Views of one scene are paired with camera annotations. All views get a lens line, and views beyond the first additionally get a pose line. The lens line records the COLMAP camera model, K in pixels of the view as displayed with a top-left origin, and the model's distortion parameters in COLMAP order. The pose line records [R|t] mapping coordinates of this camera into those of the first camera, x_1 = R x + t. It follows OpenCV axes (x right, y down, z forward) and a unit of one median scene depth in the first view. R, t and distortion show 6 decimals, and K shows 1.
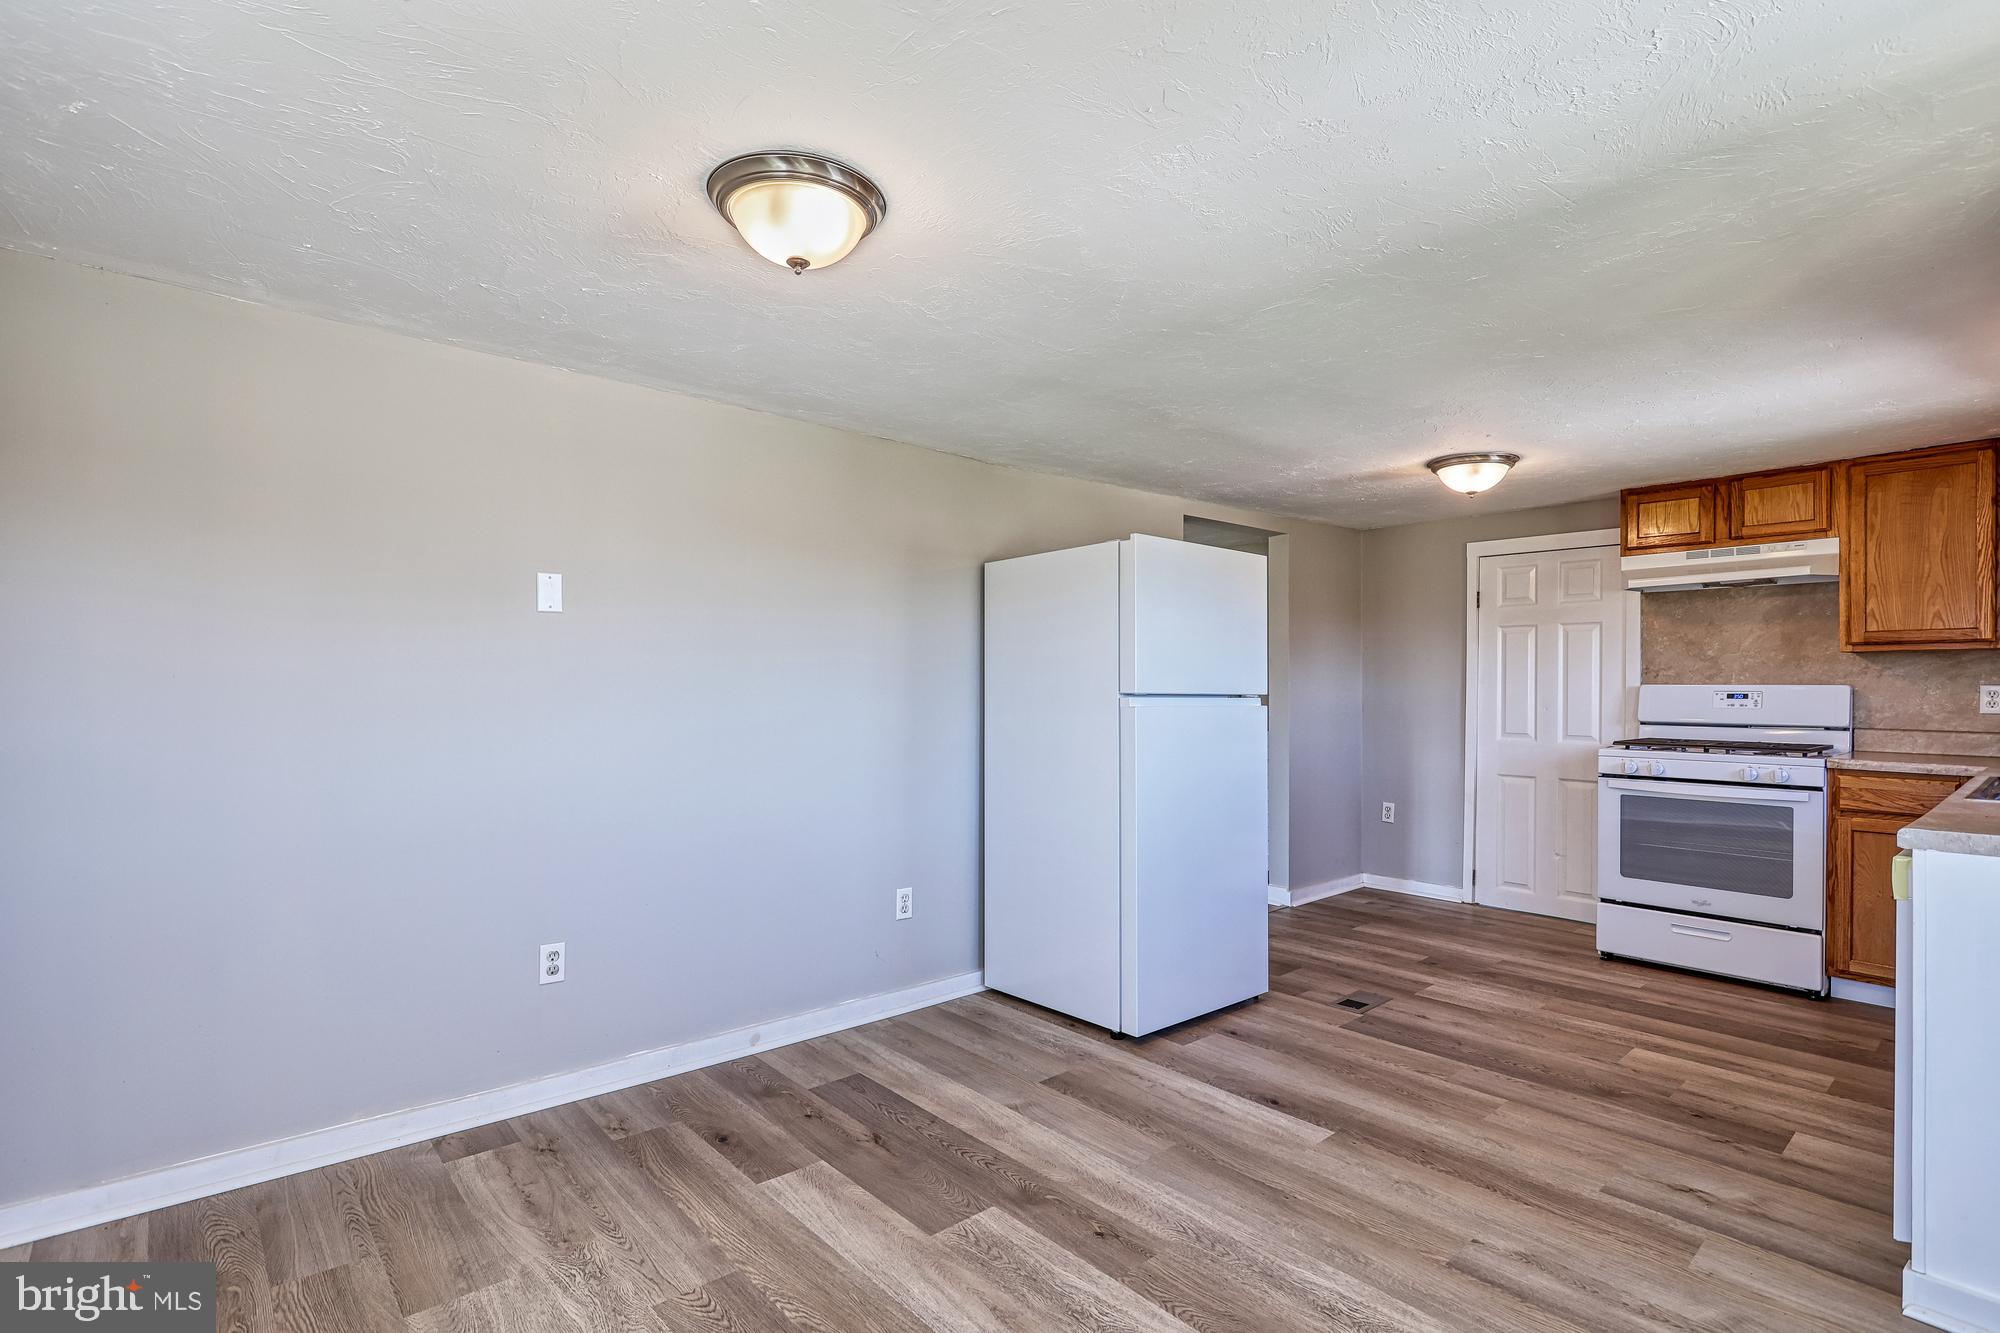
lens RADIAL K [[953.8, 0, 1005.4], [0, 953.8, 705.5], [0, 0, 1]] dist [-0.009140, 0.005605]
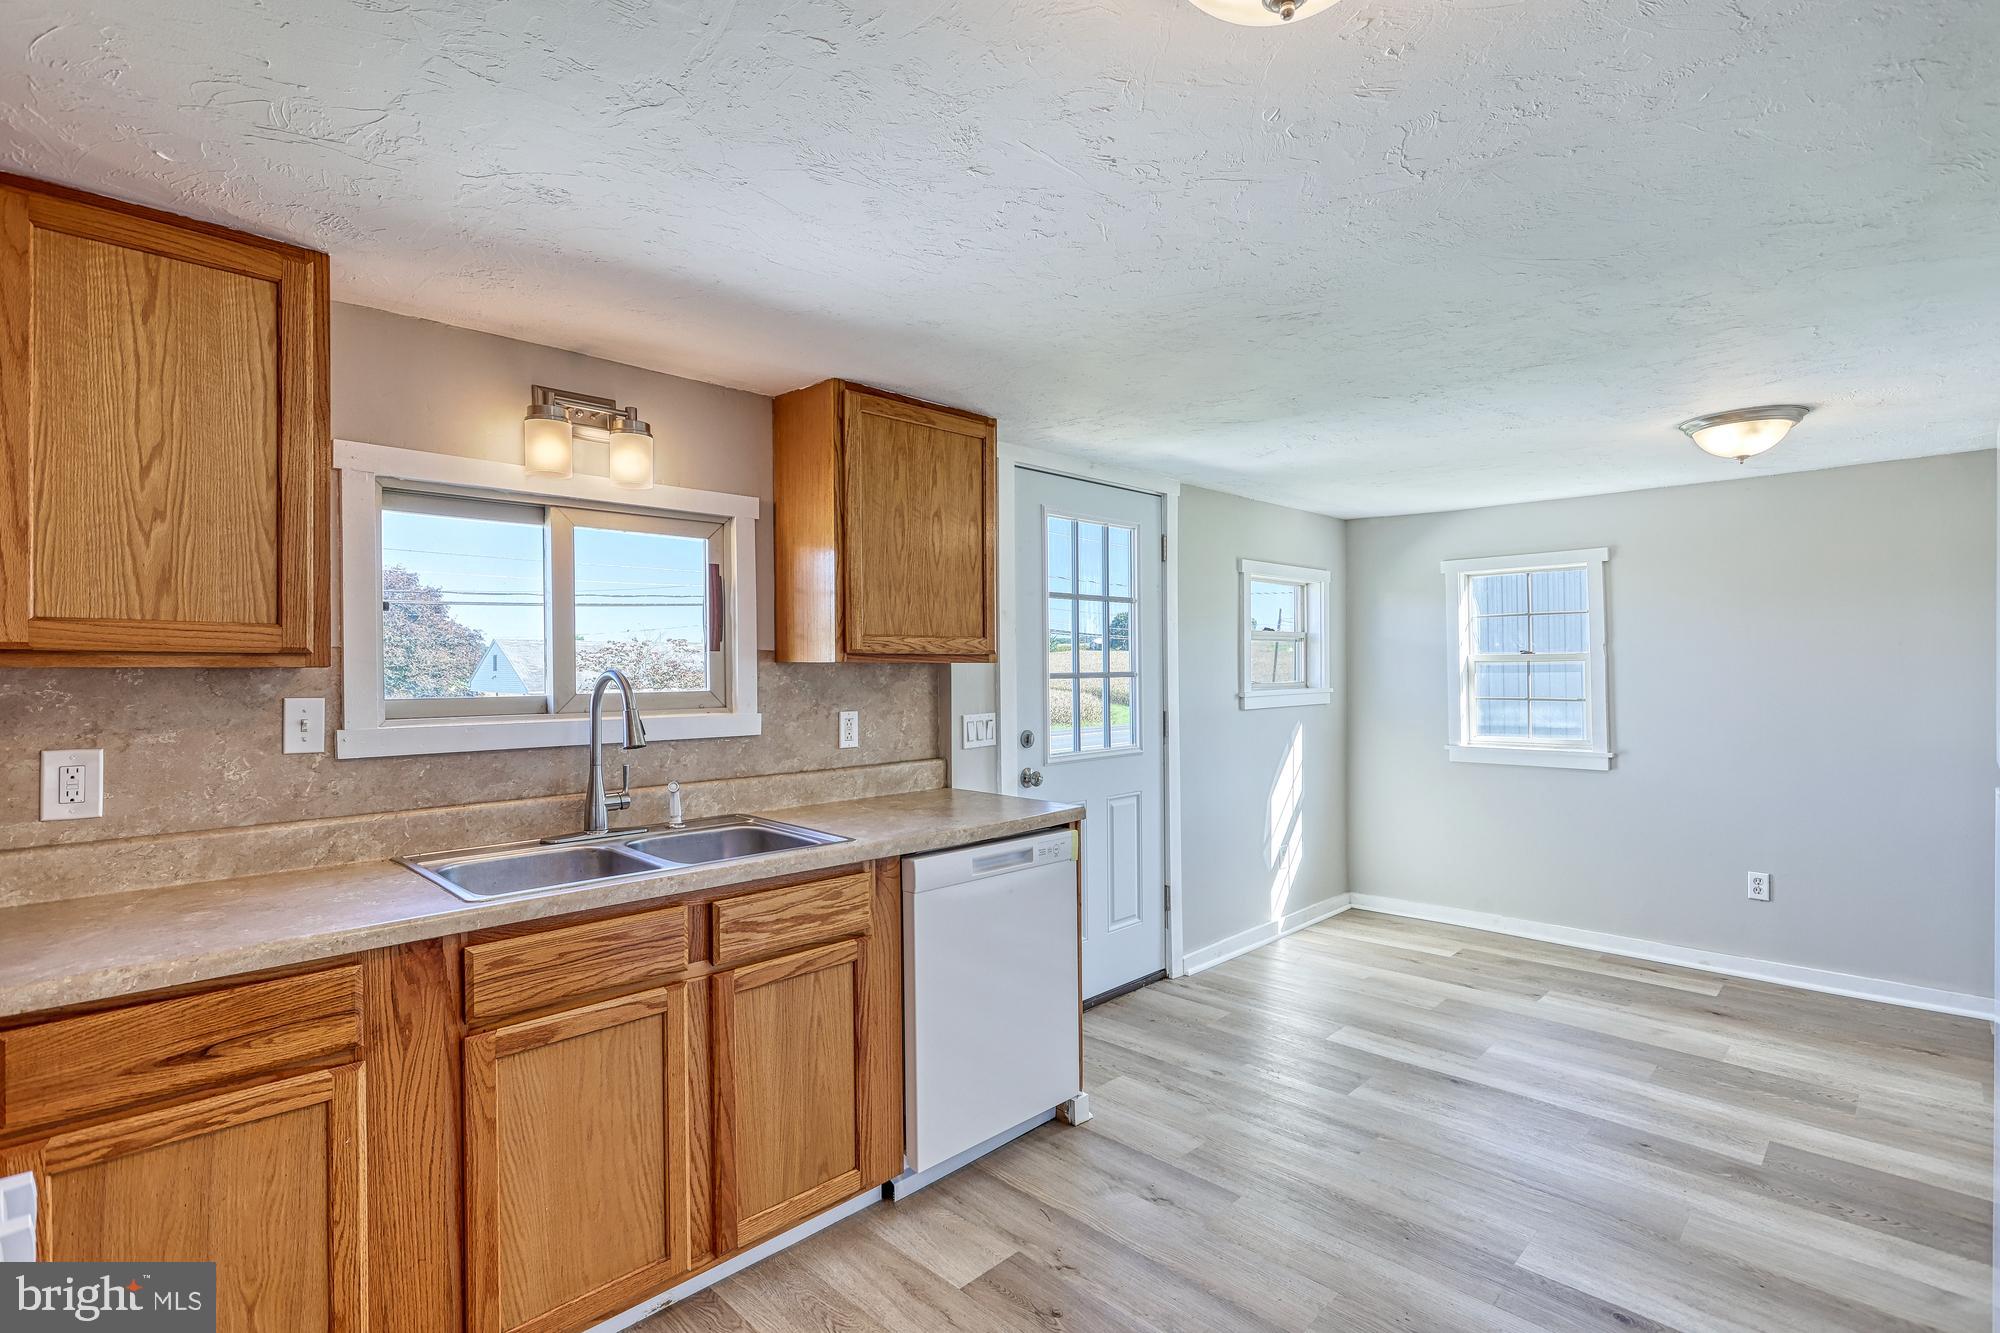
lens RADIAL K [[953.8, 0, 1009.0], [0, 953.8, 661.8], [0, 0, 1]] dist [-0.009140, 0.005605]
pose [[-0.996824, 0.004272, -0.079525, 0.624179], [0.003124, 0.999889, 0.014557, -0.063946], [0.079579, 0.014262, -0.996727, 1.311147]]
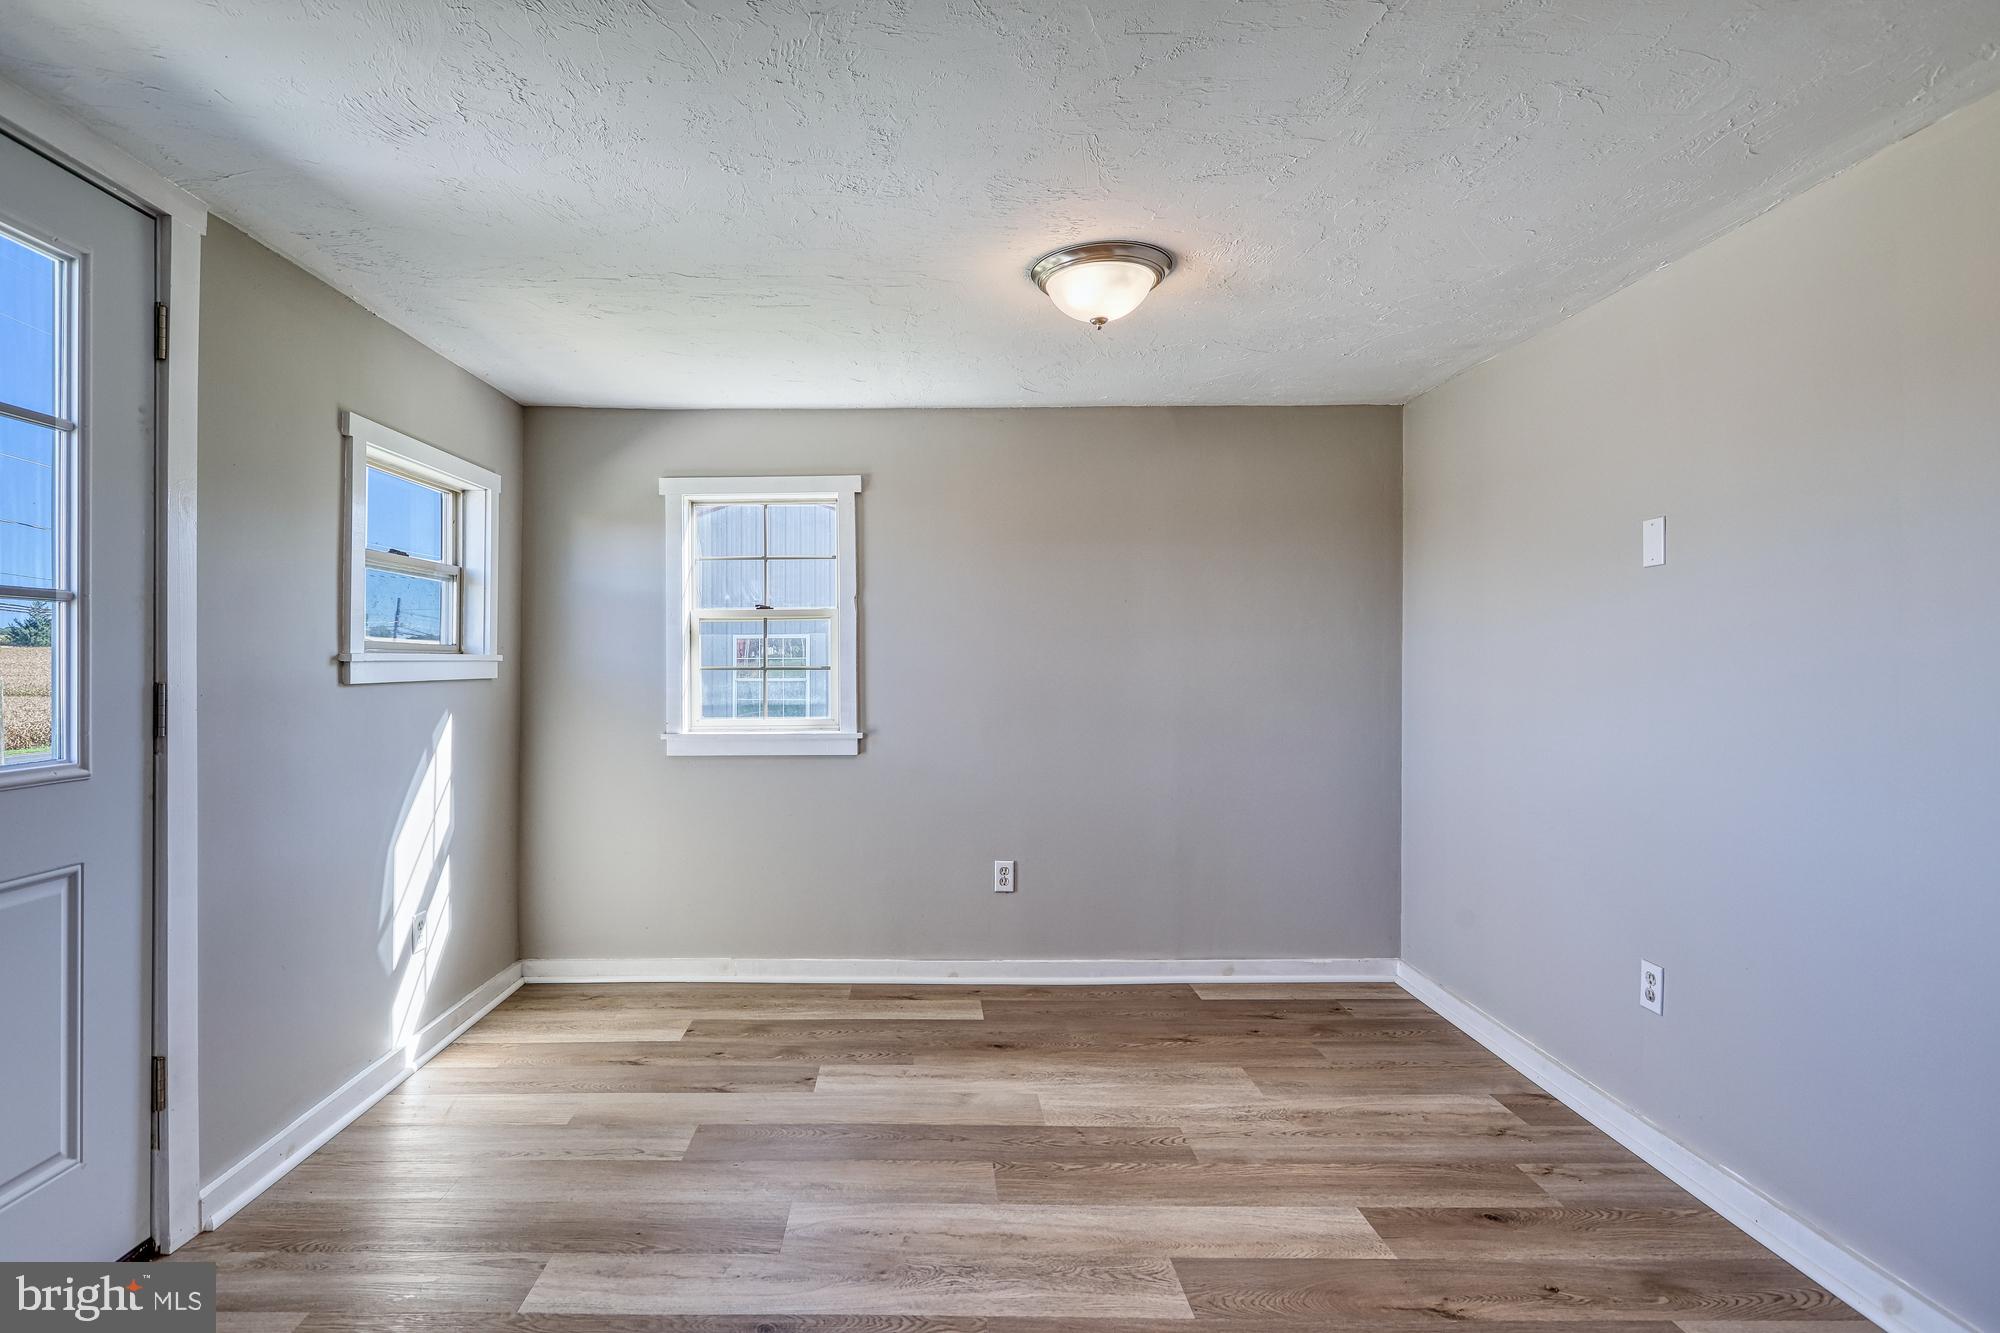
lens RADIAL K [[953.8, 0, 901.4], [0, 953.8, 649.8], [0, 0, 1]] dist [-0.009140, 0.005605]
pose [[-0.663791, -0.012778, -0.747809, 0.466932], [-0.014071, 0.999890, -0.004595, -0.008665], [0.747785, 0.007472, -0.663898, 0.845015]]
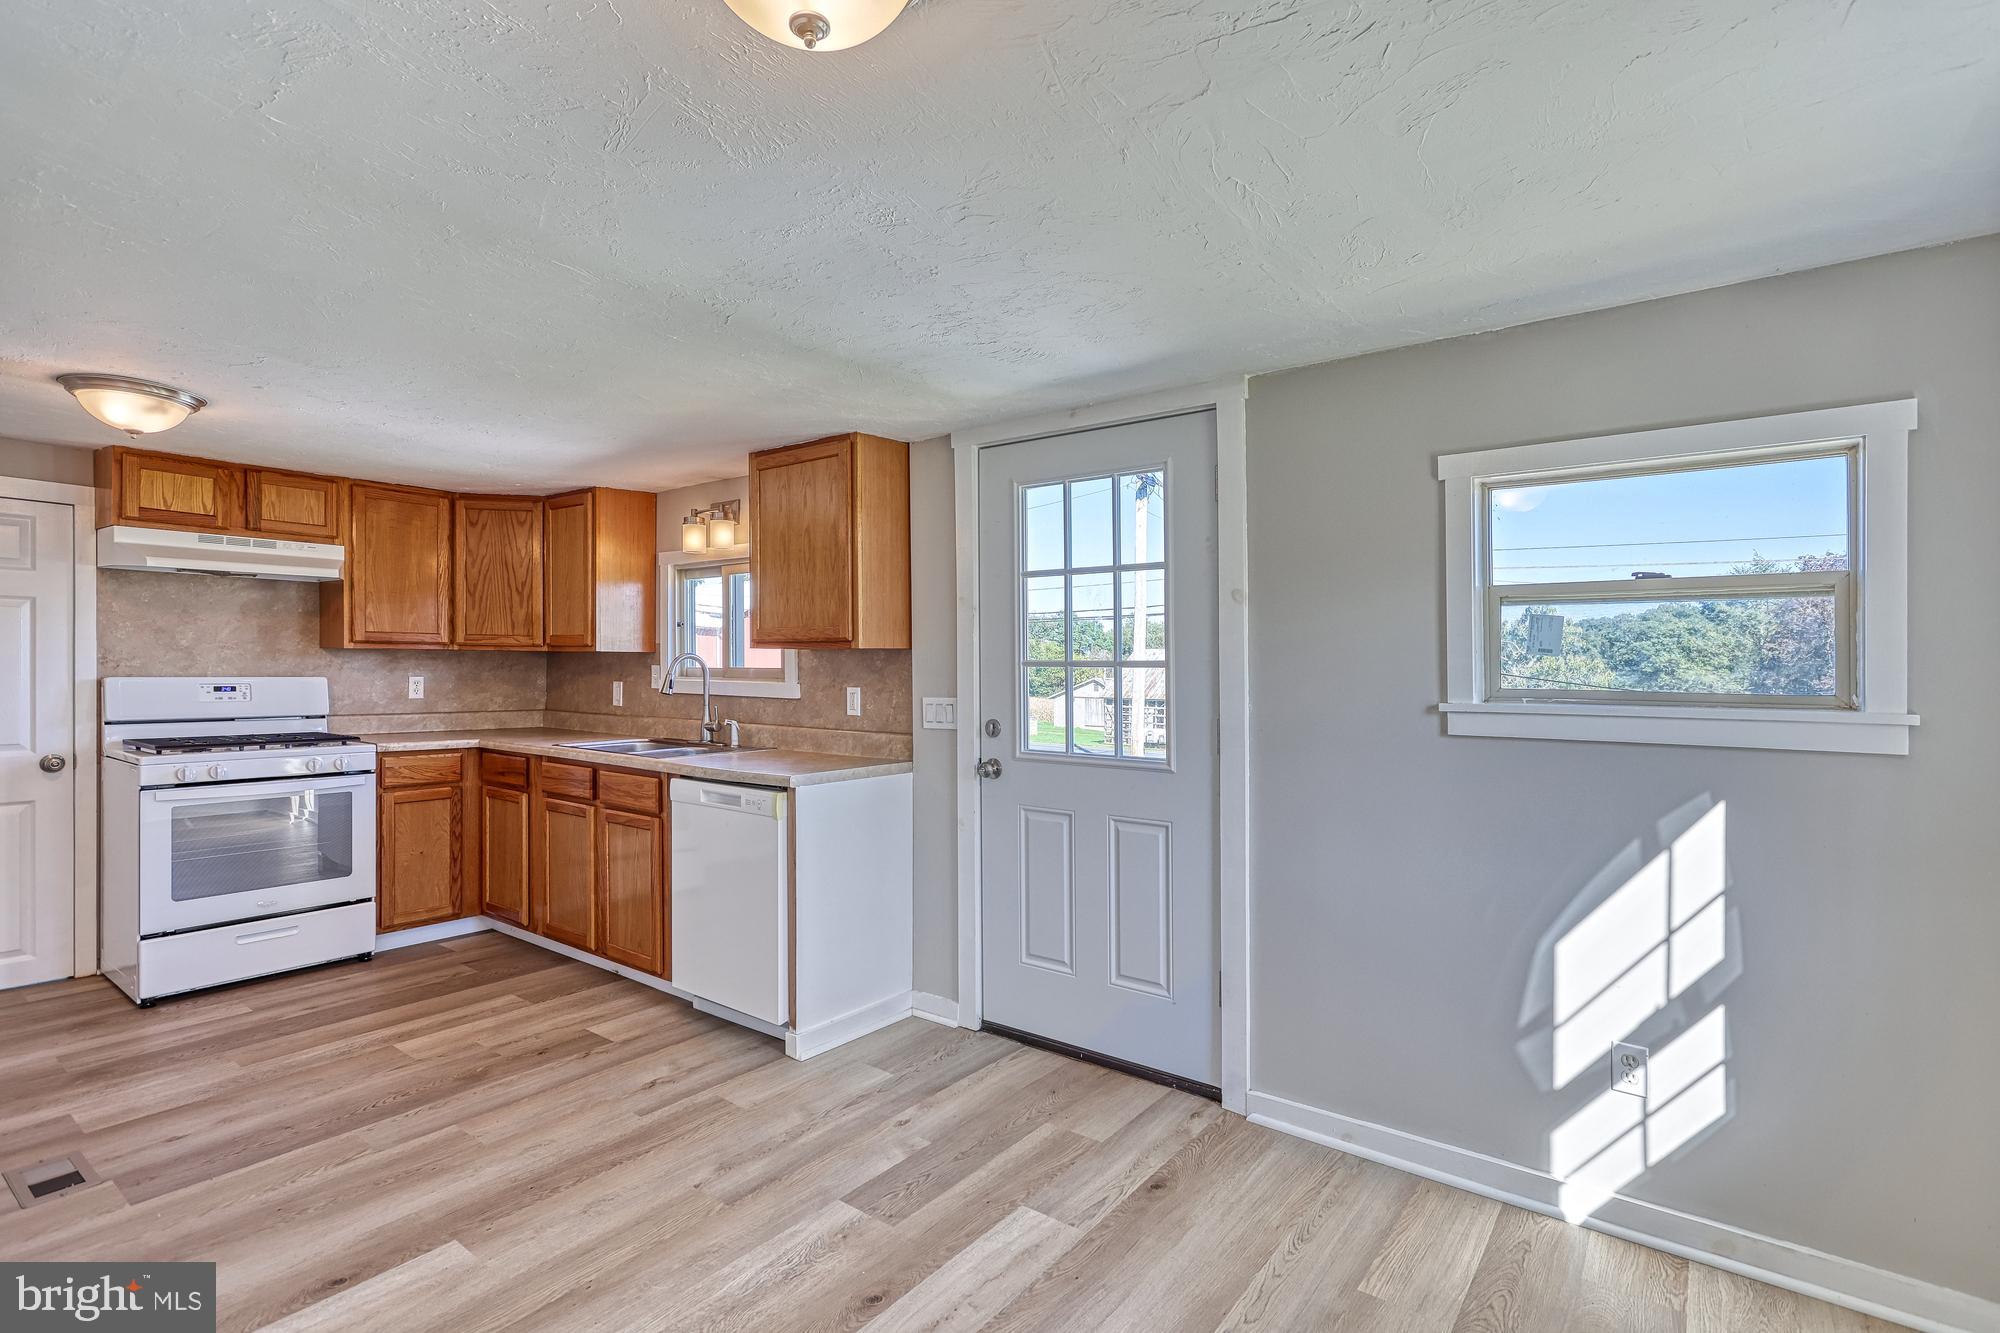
lens RADIAL K [[953.8, 0, 1003.8], [0, 953.8, 681.6], [0, 0, 1]] dist [-0.009140, 0.005605]
pose [[-0.202396, -0.020683, 0.979085, -0.406323], [0.010357, 0.999676, 0.023259, -0.038451], [-0.979249, 0.014848, -0.202116, 0.509524]]
